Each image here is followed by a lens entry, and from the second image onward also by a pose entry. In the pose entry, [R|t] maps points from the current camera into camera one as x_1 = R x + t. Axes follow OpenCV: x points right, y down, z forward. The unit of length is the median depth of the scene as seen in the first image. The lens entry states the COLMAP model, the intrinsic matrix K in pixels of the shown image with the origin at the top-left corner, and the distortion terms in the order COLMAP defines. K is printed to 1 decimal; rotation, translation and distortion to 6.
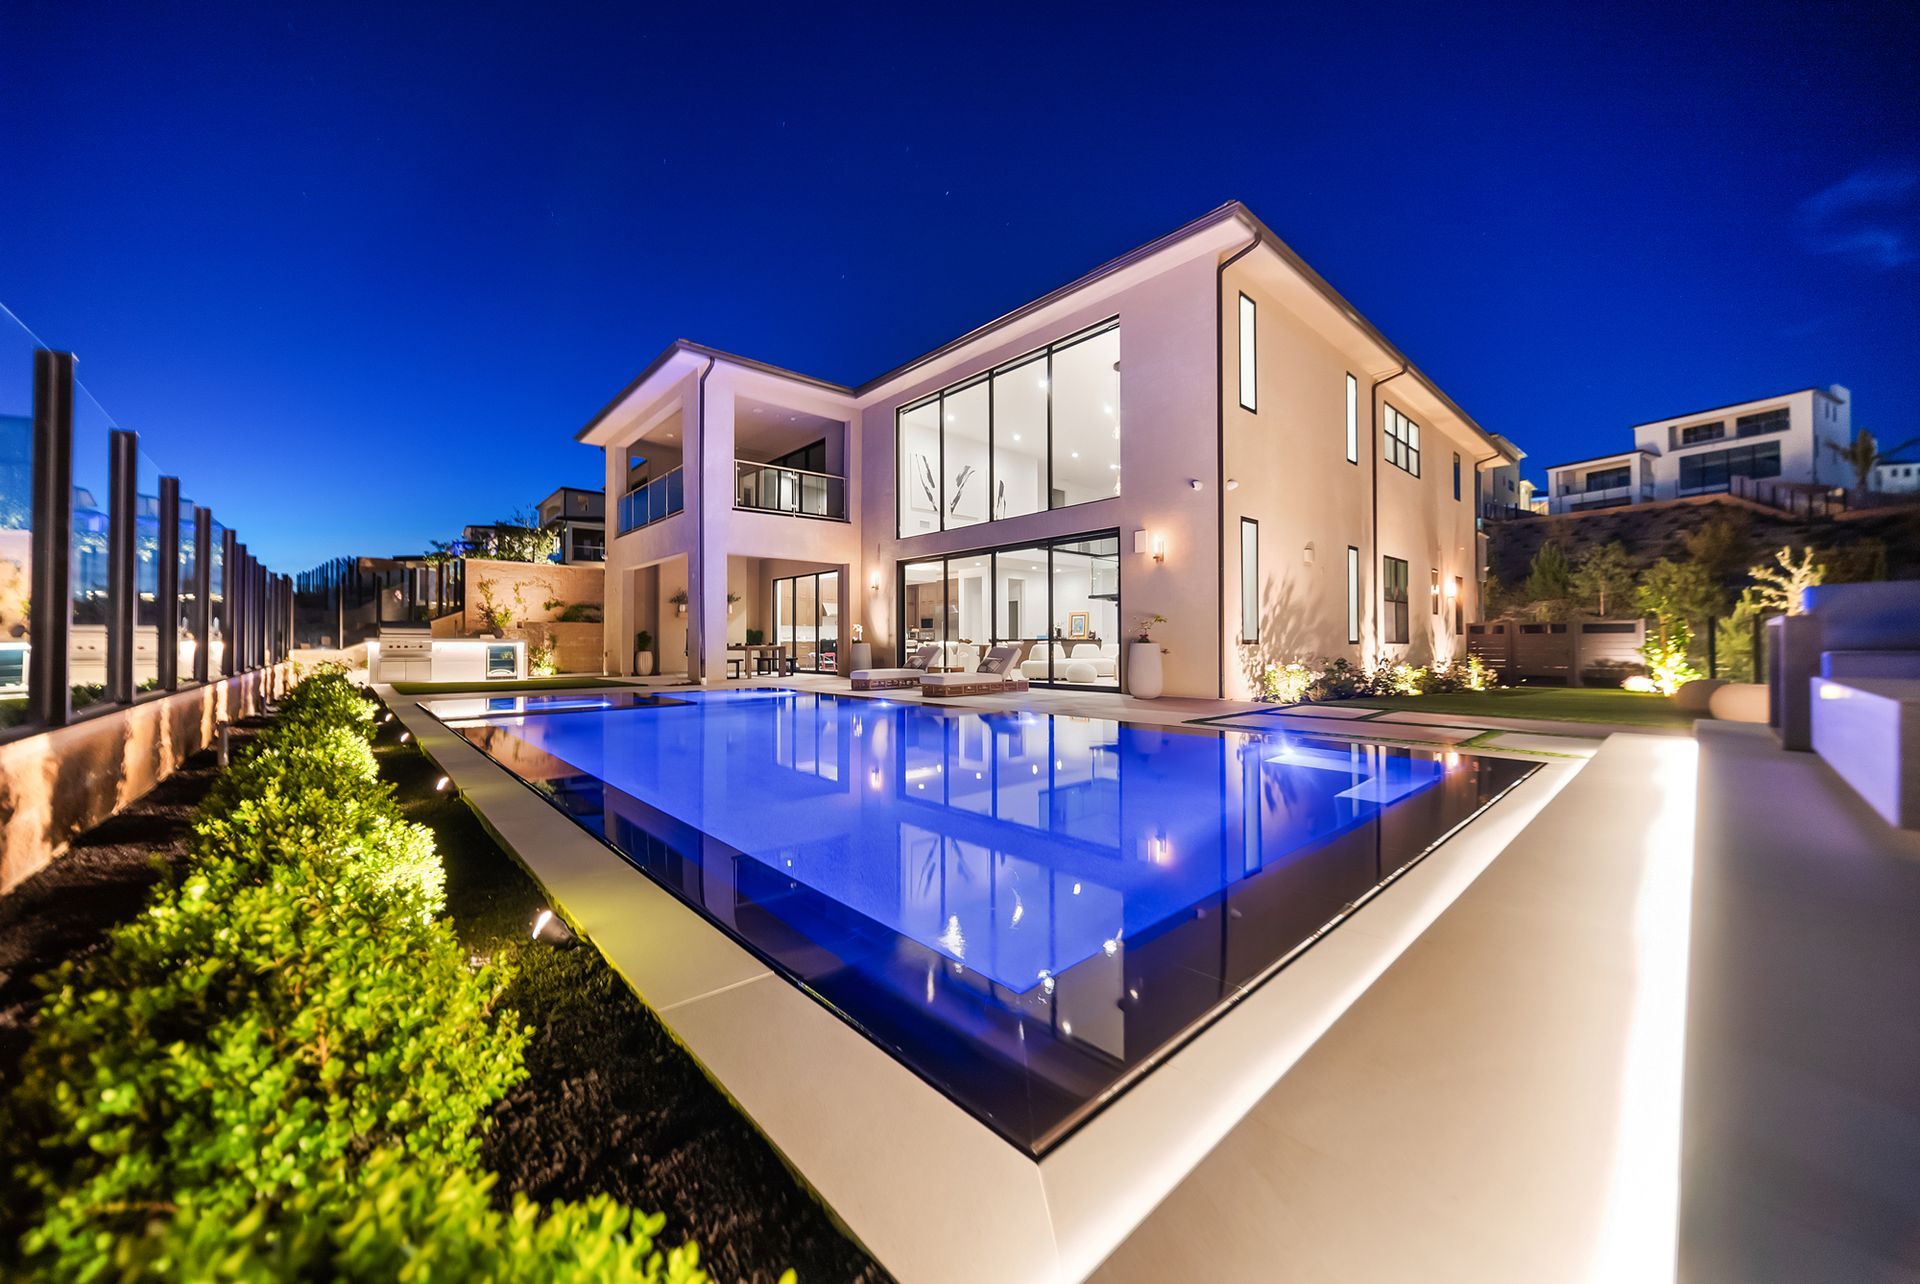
lens RADIAL K [[677.3, 0, 960.0], [0, 677.3, 642.0], [0, 0, 1]] dist [-0.001210, -0.000174]
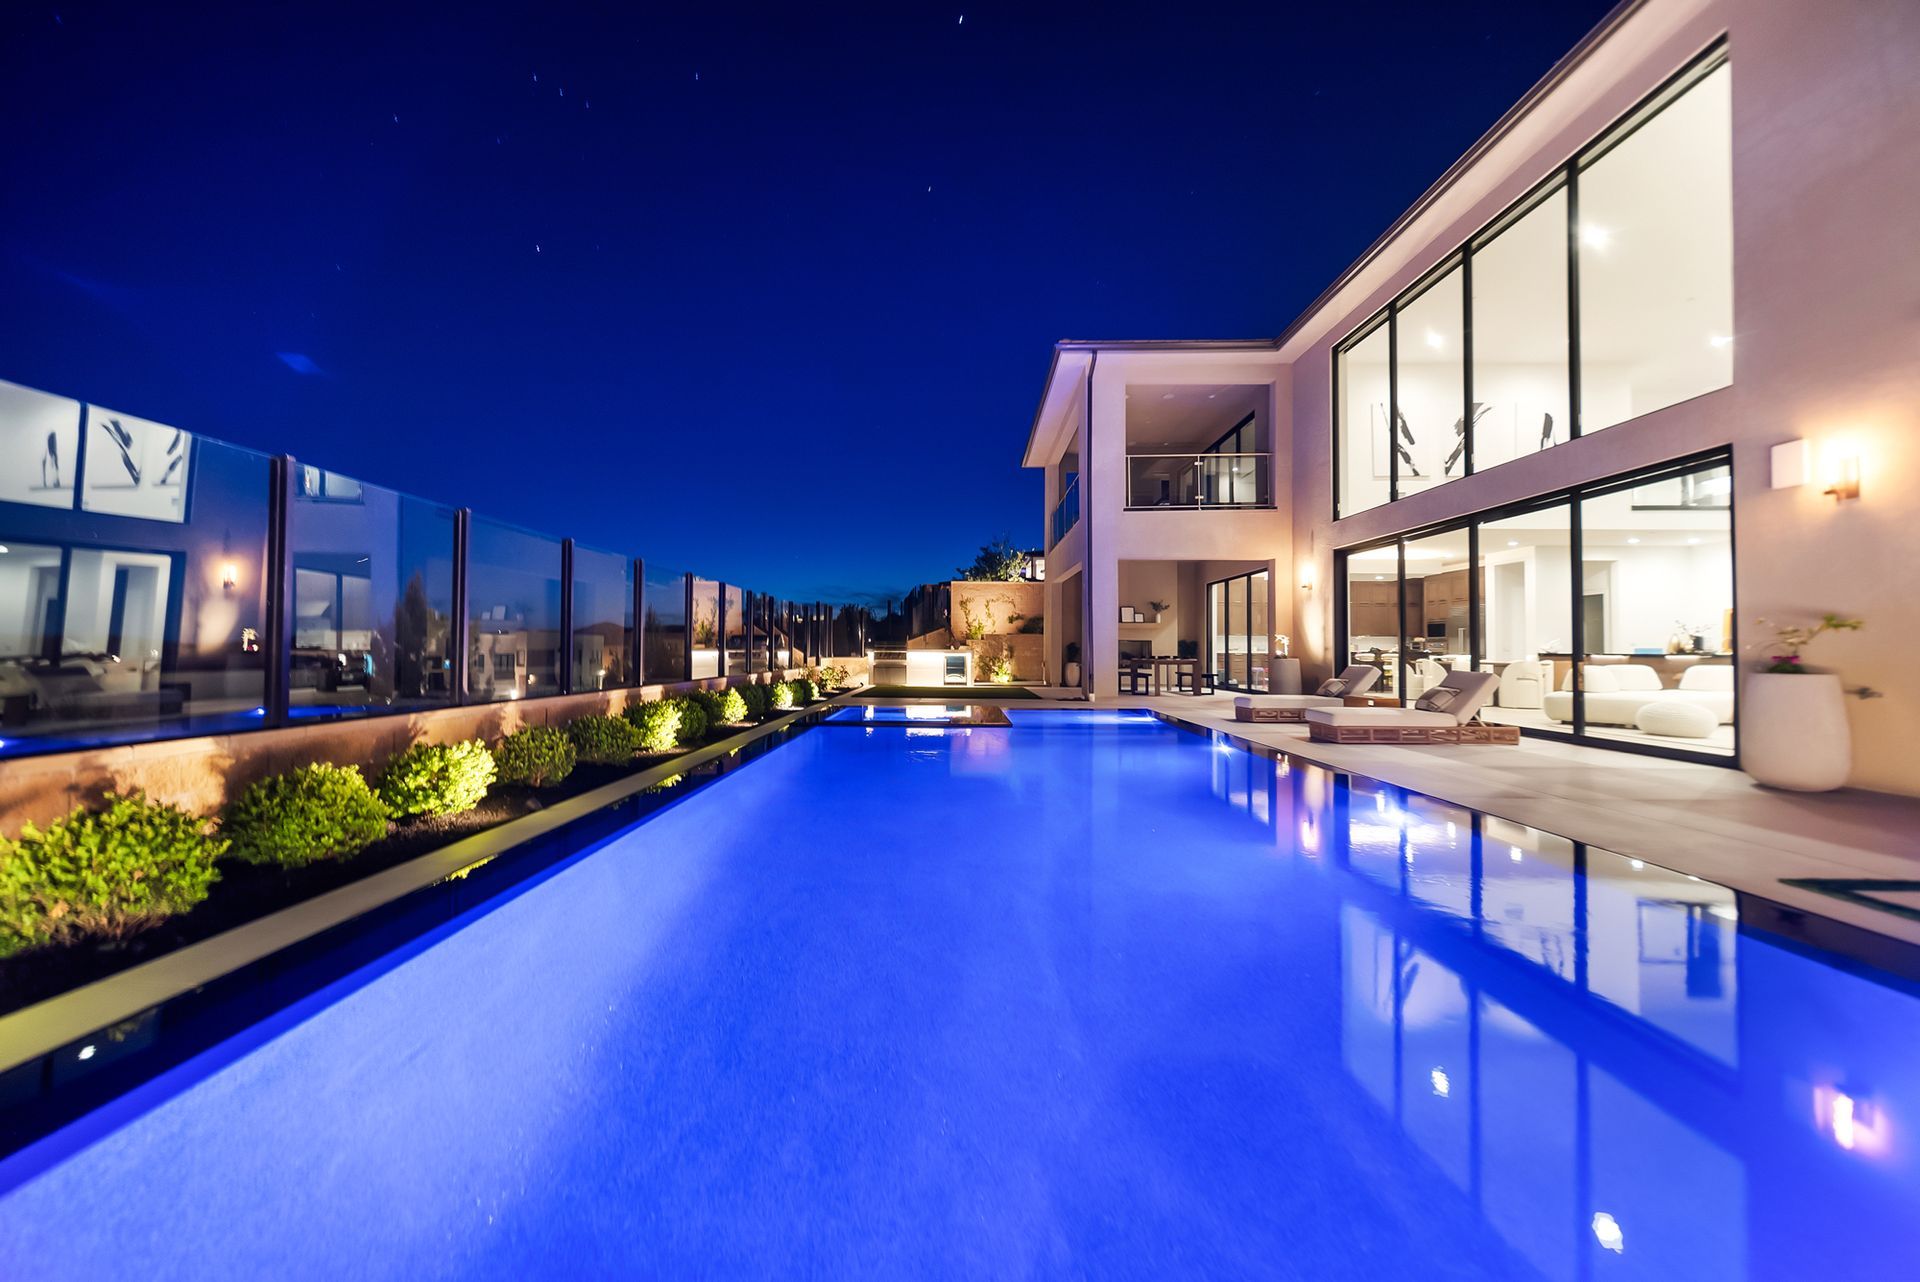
lens RADIAL K [[677.3, 0, 960.0], [0, 677.3, 641.0], [0, 0, 1]] dist [-0.001210, -0.000174]
pose [[0.741224, -0.002724, -0.671252, 0.102531], [-0.005091, 0.999940, -0.009680, -0.008963], [0.671238, 0.010592, 0.741166, 0.161434]]
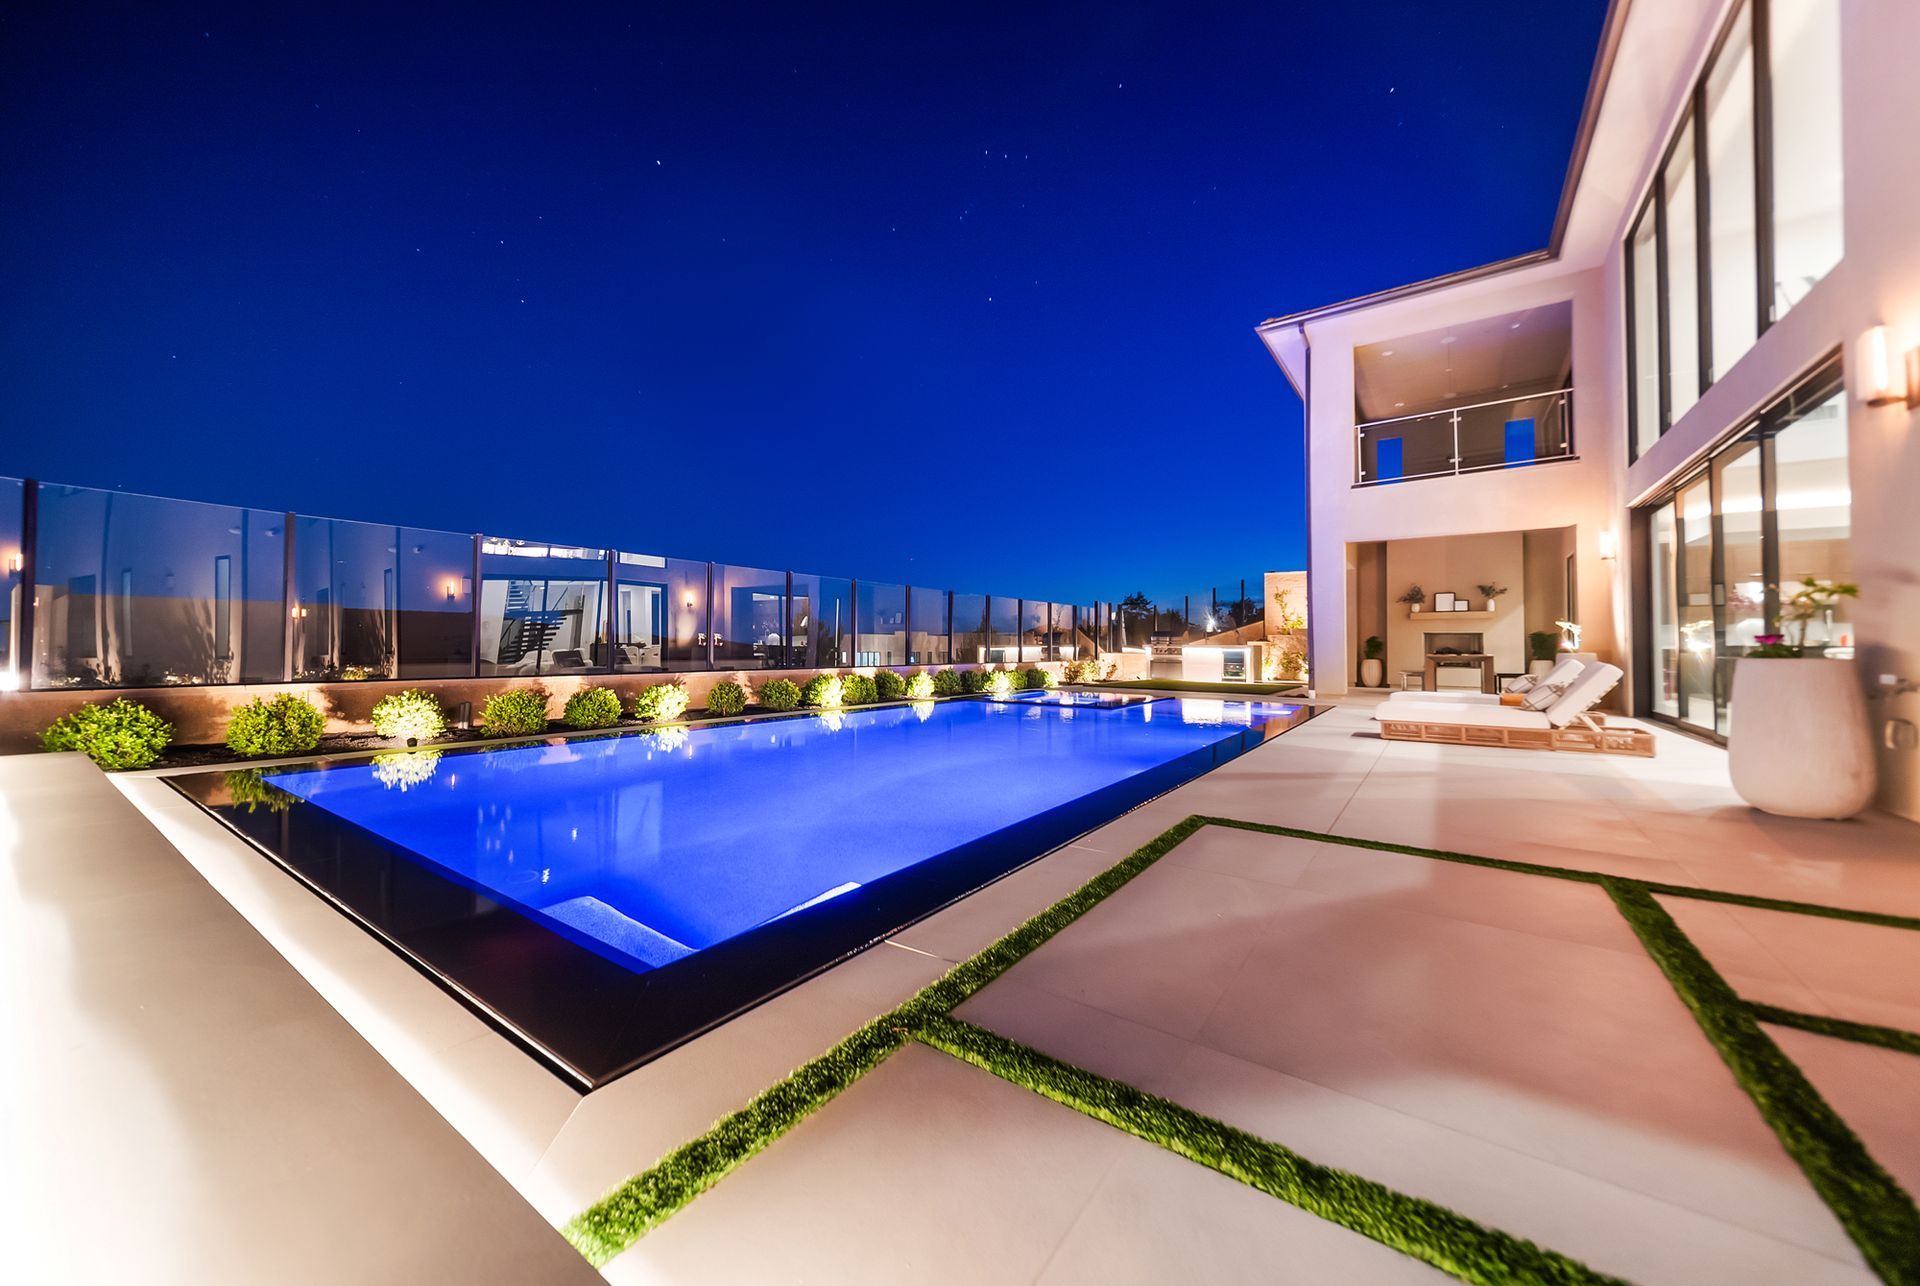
lens RADIAL K [[701.7, 0, 954.8], [0, 701.7, 637.8], [0, 0, 1]] dist [-0.000092, 0.000099]
pose [[0.224958, -0.010195, -0.974315, 0.348190], [-0.003613, 0.999930, -0.011297, -0.002473], [0.974362, 0.006062, 0.224905, 0.312520]]
